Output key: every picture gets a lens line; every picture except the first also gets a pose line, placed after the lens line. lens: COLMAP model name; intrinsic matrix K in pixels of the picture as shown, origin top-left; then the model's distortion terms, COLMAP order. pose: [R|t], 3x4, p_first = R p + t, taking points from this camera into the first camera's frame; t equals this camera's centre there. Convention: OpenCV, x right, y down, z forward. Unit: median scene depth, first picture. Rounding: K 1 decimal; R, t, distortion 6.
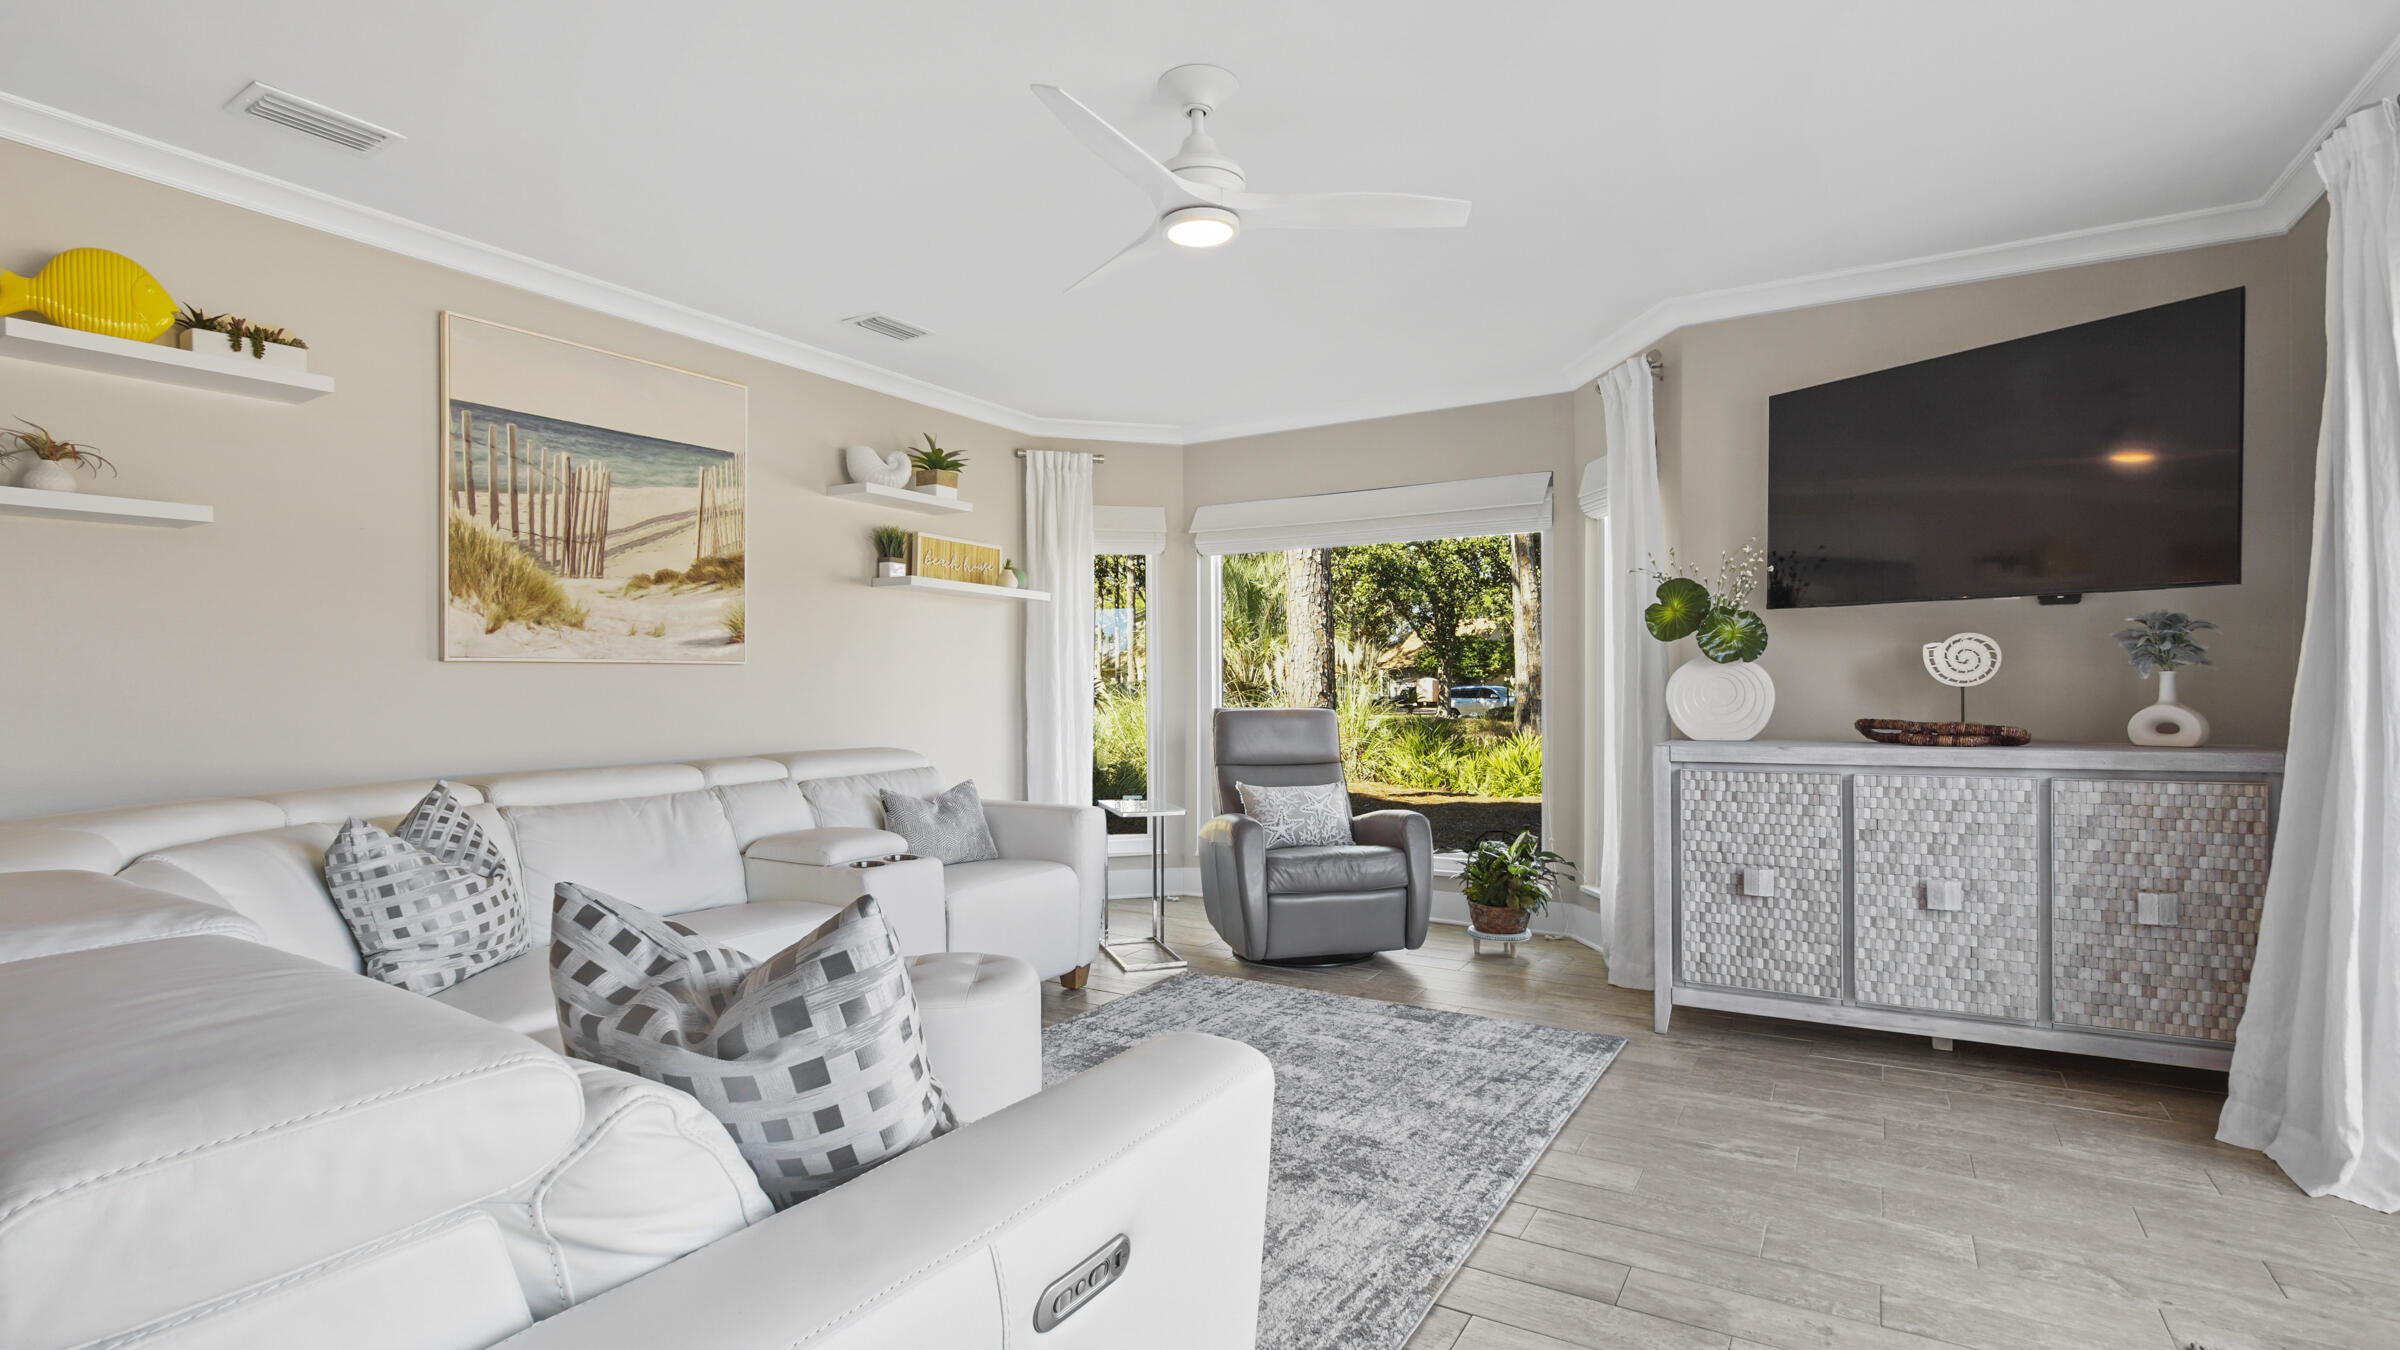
lens RADIAL K [[1121.7, 0, 1200.0], [0, 1121.7, 675.0], [0, 0, 1]] dist [-0.009141, 0.000252]
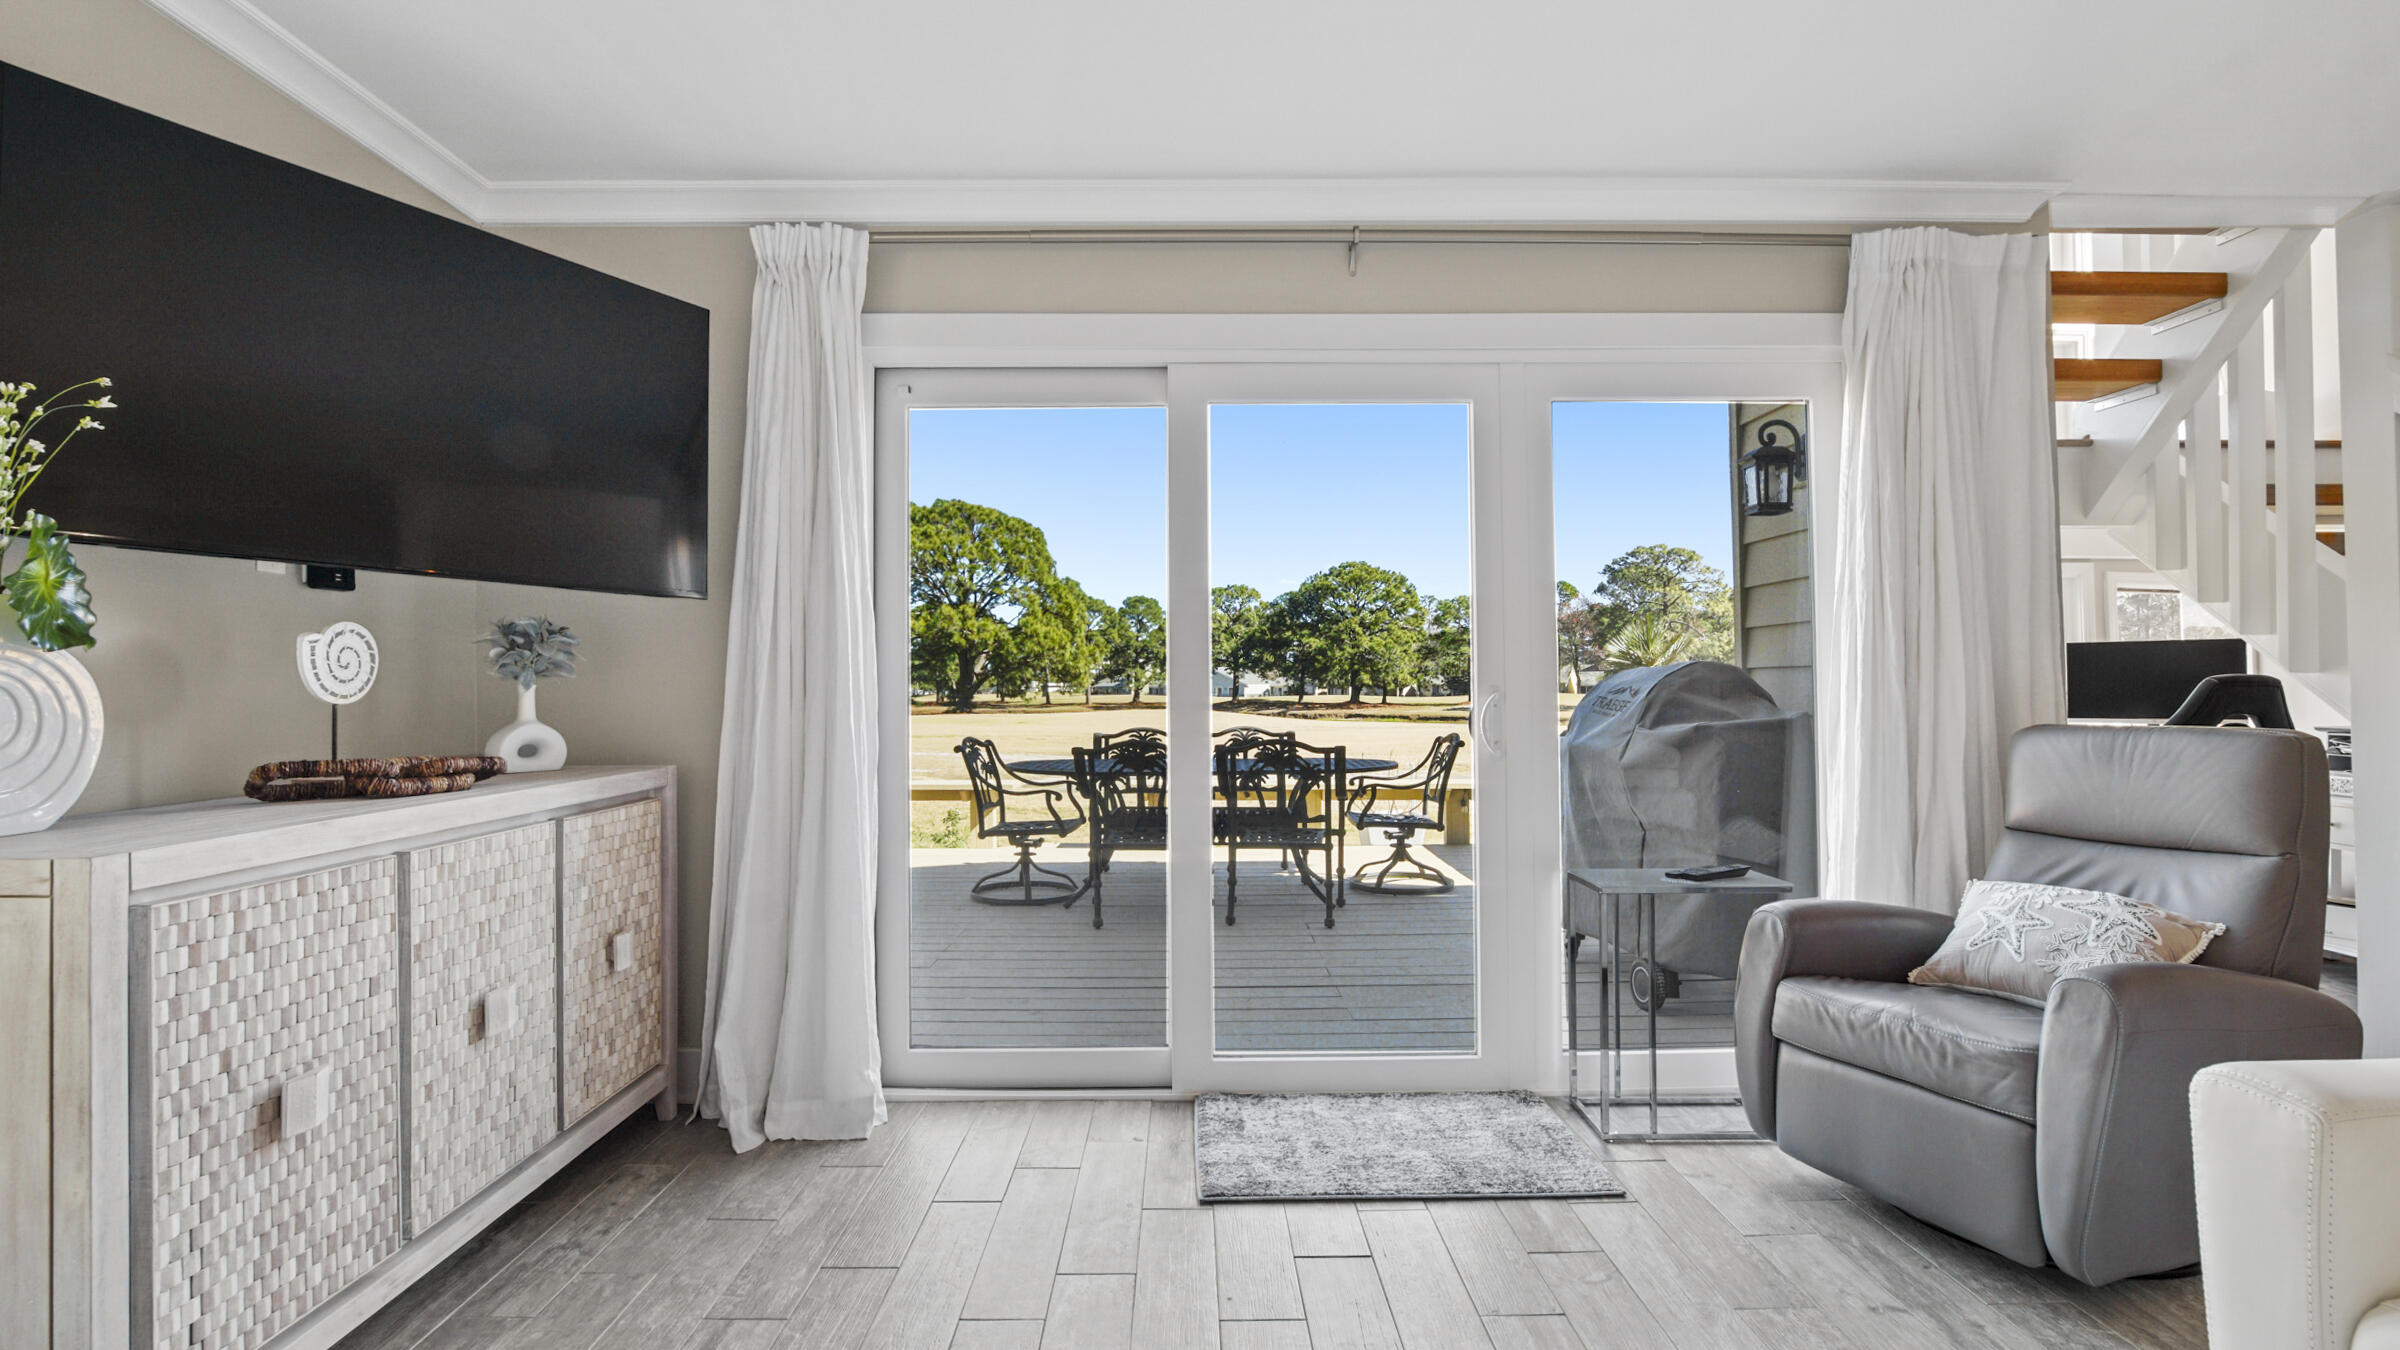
lens RADIAL K [[1121.7, 0, 1200.0], [0, 1121.7, 675.0], [0, 0, 1]] dist [-0.009141, 0.000252]
pose [[-0.532897, 0.021776, 0.845900, -0.124283], [0.001760, 0.999695, -0.024626, 0.009910], [-0.846178, -0.011635, -0.532773, 0.895151]]
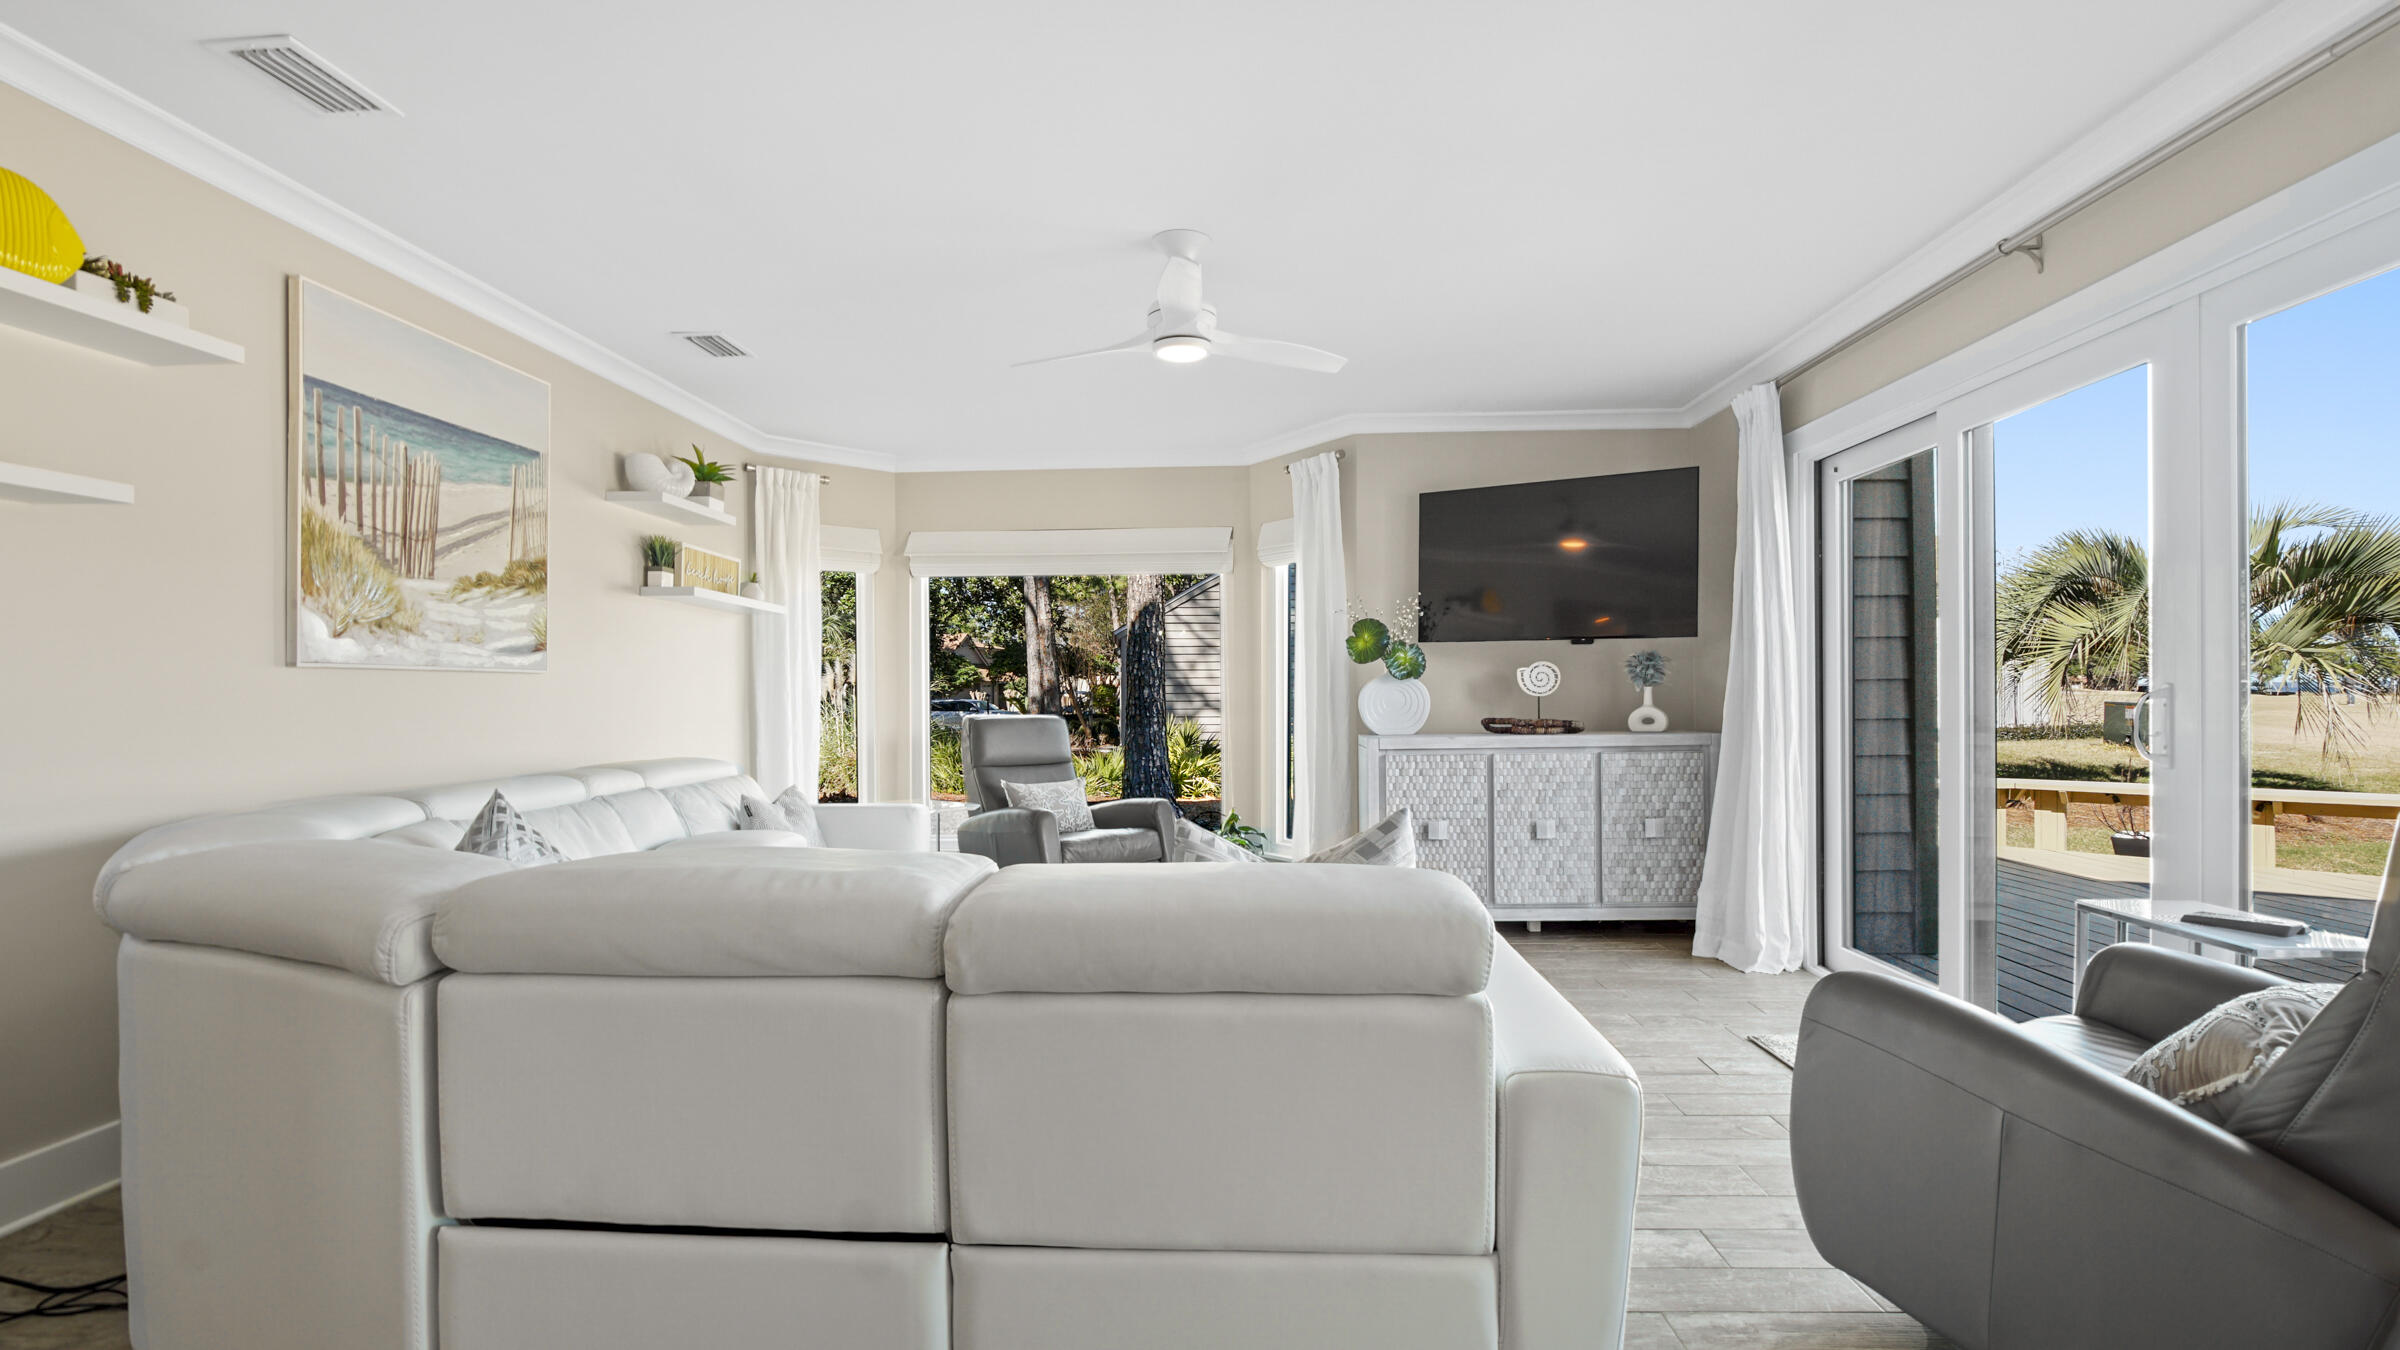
lens RADIAL K [[1114.3, 0, 1198.5], [0, 1114.3, 683.6], [0, 0, 1]] dist [-0.000826, 0.012135]
pose [[0.879592, 0.005950, 0.475692, -0.451634], [-0.003475, 0.999975, -0.006081, 0.003872], [-0.475716, 0.003696, 0.879591, -0.127534]]
